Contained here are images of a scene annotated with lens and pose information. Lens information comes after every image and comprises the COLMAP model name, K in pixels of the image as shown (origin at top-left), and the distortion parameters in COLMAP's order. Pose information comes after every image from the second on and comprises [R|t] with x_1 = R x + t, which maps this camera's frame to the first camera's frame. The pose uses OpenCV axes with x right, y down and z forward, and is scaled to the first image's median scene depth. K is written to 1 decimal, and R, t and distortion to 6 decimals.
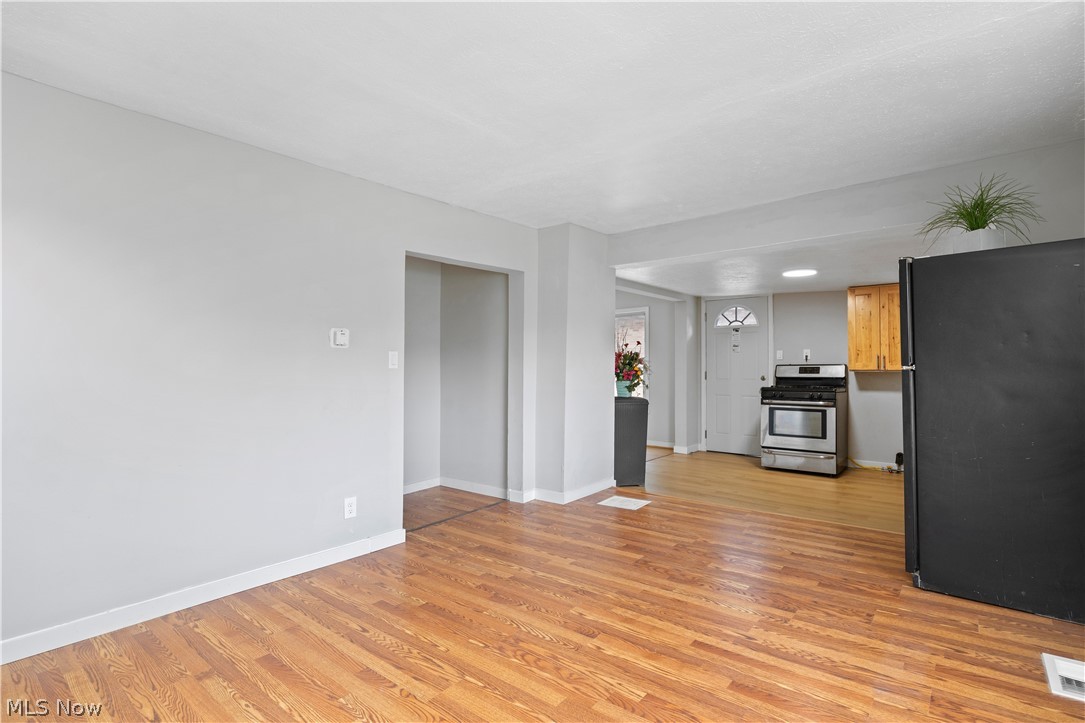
lens RADIAL K [[525.4, 0, 540.0], [0, 525.4, 361.8], [0, 0, 1]] dist [-0.014313, -0.000577]
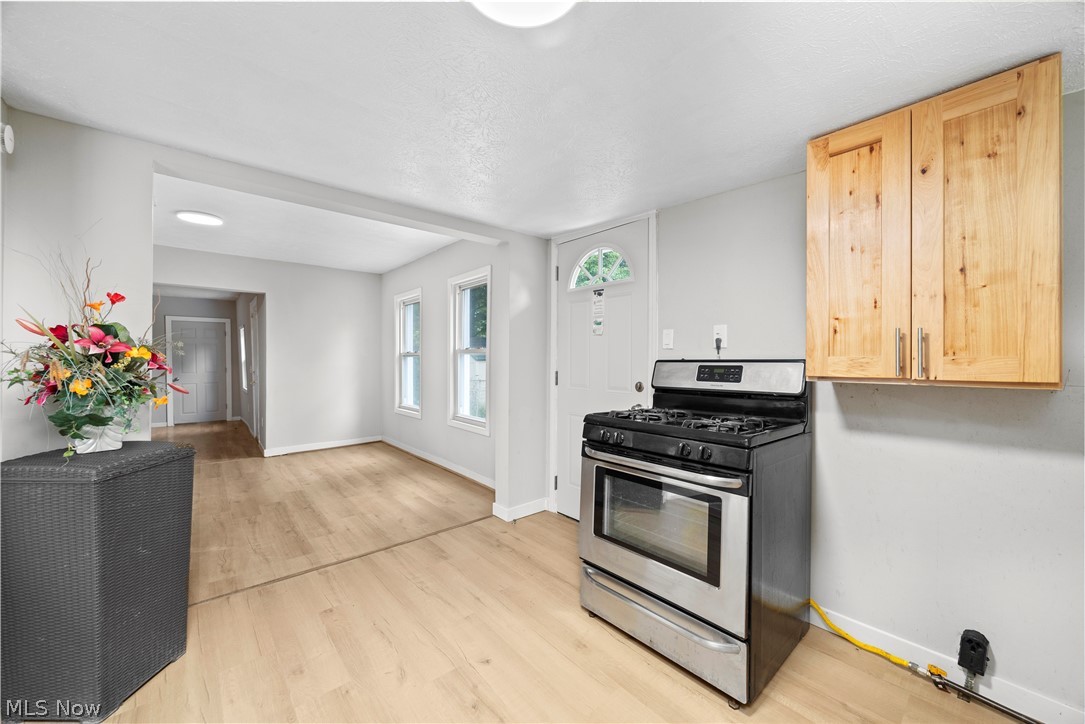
lens RADIAL K [[413.6, 0, 542.8], [0, 413.6, 361.6], [0, 0, 1]] dist [-0.003799, -0.000411]
pose [[0.987177, 0.003605, -0.159590, 0.931887], [-0.001080, 0.999873, 0.015906, 0.003222], [0.159628, -0.015529, 0.987055, 1.418241]]
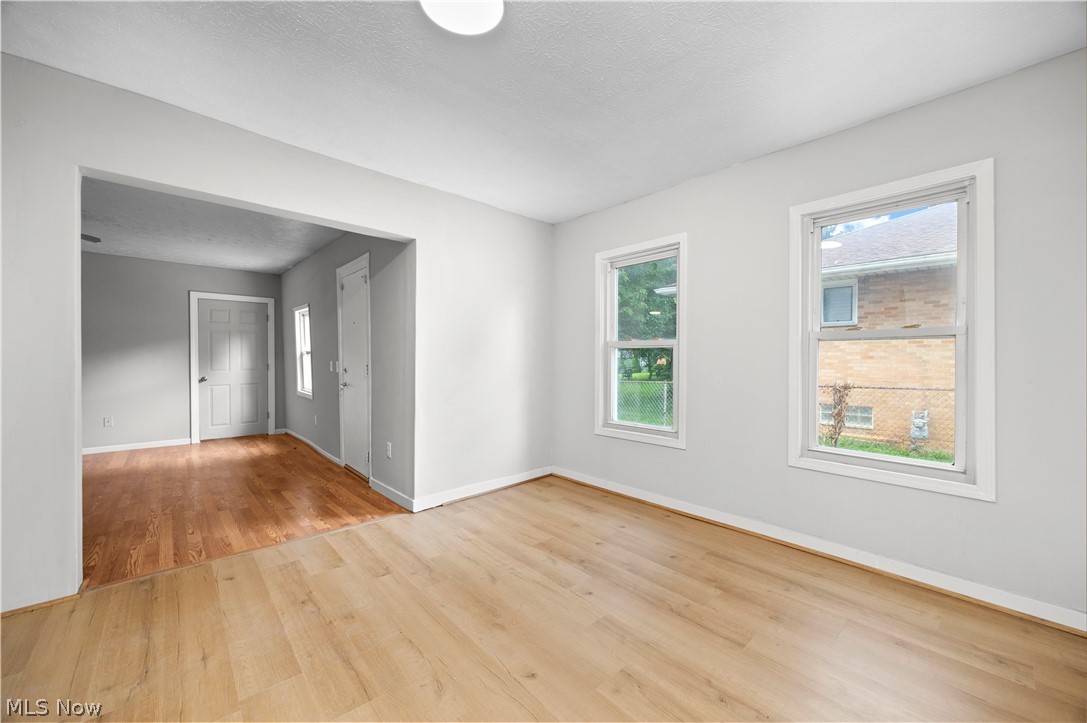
lens RADIAL K [[414.4, 0, 541.7], [0, 414.4, 357.6], [0, 0, 1]] dist [-0.003799, -0.000411]
pose [[0.992920, 0.007318, -0.118556, -0.077398], [-0.006029, 0.999919, 0.011228, 0.030944], [0.118628, -0.010434, 0.992884, 1.957241]]
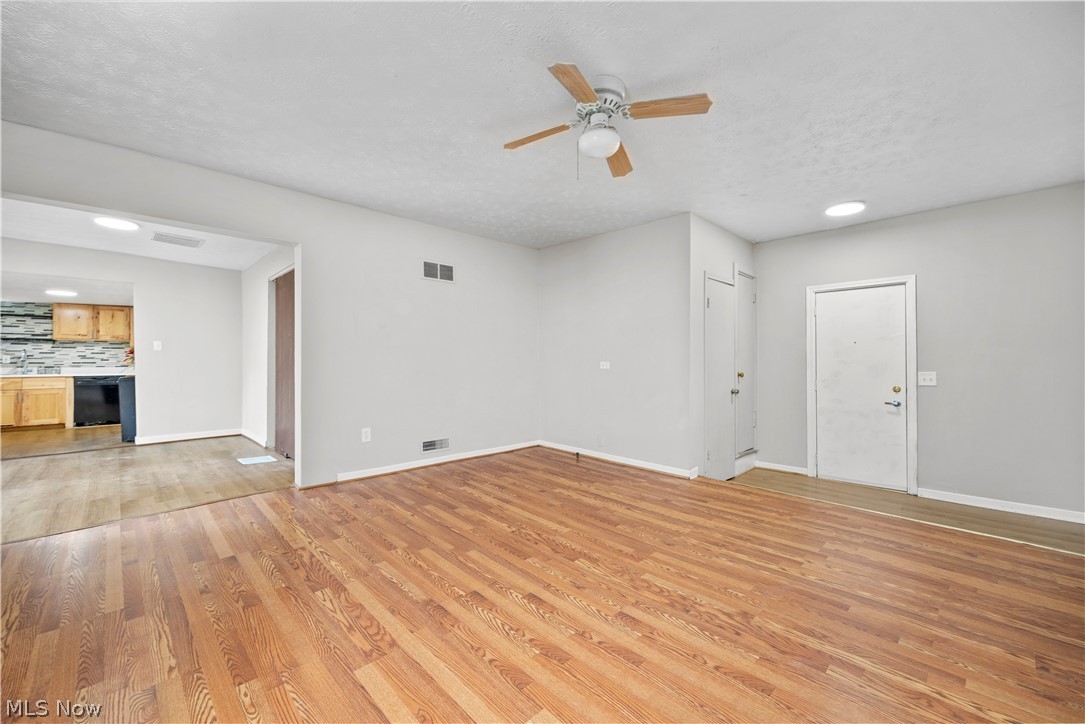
lens RADIAL K [[439.0, 0, 541.8], [0, 439.0, 360.0], [0, 0, 1]] dist [0.008291, -0.000179]
pose [[-0.996434, 0.008953, 0.083896, -1.729623], [0.007992, 0.999899, -0.011784, 0.087805], [-0.083993, -0.011071, -0.996405, 3.752285]]
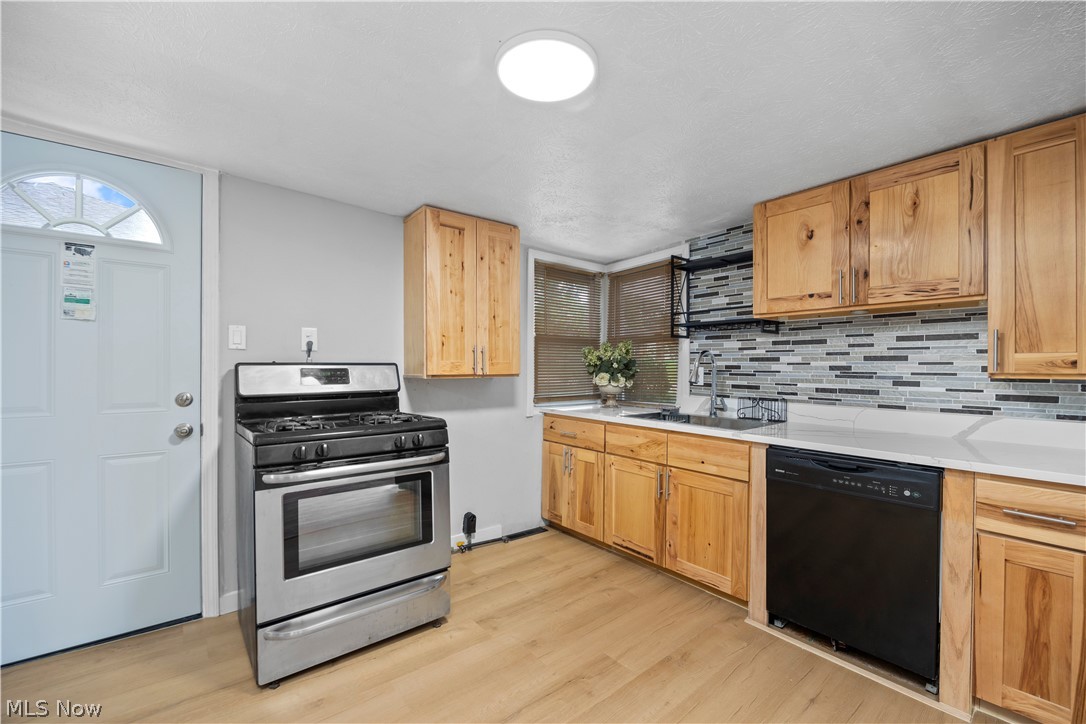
lens RADIAL K [[450.5, 0, 541.9], [0, 450.5, 368.1], [0, 0, 1]] dist [-0.017011, 0.000952]
pose [[0.187638, -0.003491, 0.982232, 0.409590], [-0.013842, 0.999885, 0.006198, 0.010286], [-0.982141, -0.014759, 0.187568, 1.652708]]
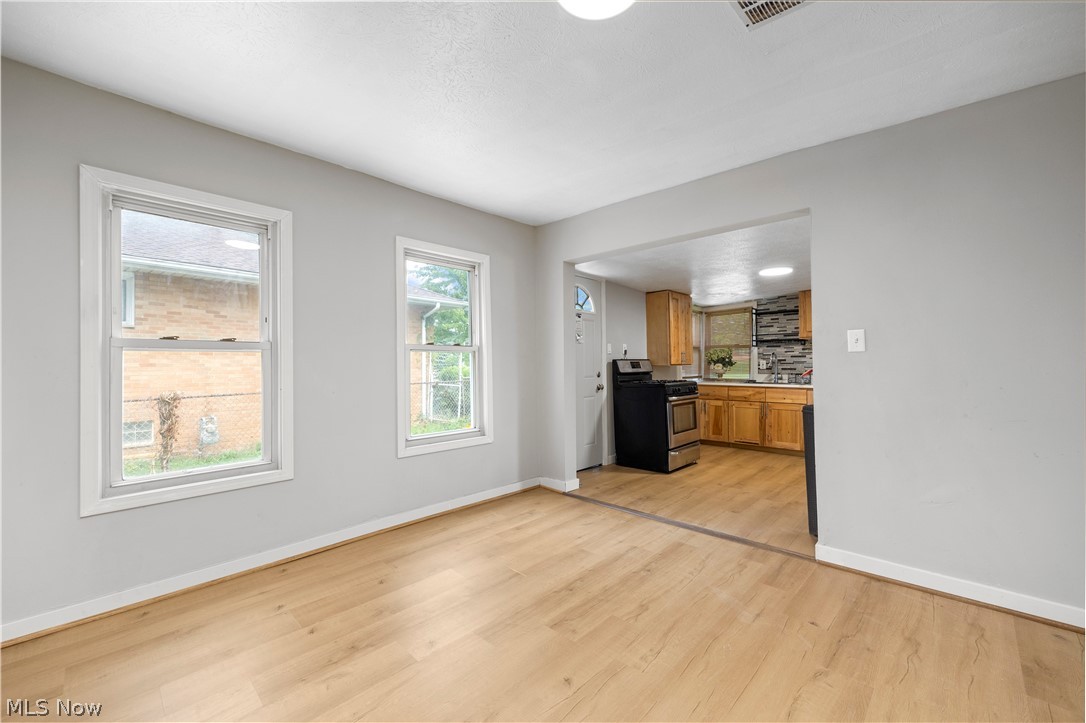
lens RADIAL K [[439.4, 0, 544.0], [0, 439.4, 357.9], [0, 0, 1]] dist [0.008291, -0.000179]
pose [[0.047065, 0.016164, 0.998761, -0.718269], [-0.004270, 0.999863, -0.015981, 0.036460], [-0.998883, -0.003512, 0.047127, 2.474811]]
